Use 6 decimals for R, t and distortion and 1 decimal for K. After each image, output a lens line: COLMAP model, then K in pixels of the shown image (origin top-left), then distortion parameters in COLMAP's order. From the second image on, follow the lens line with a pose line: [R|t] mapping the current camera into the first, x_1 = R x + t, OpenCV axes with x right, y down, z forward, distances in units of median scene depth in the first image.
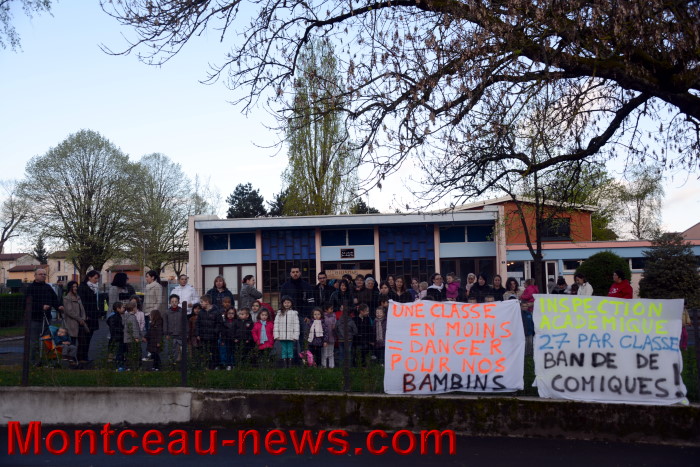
lens RADIAL K [[830.7, 0, 350.0], [0, 830.7, 233.5], [0, 0, 1]] dist [0.143249, 0.058793]
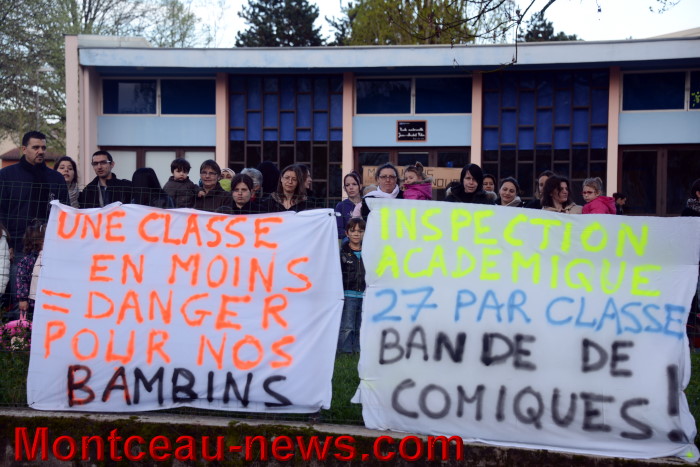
lens RADIAL K [[1803.1, 0, 350.0], [0, 1803.1, 233.5], [0, 0, 1]] dist [0.770019, -0.396264]
pose [[0.987198, 0.037322, -0.155070, 0.362924], [-0.025905, 0.996846, 0.075008, 0.019985], [0.157381, -0.070031, 0.985052, 0.056121]]
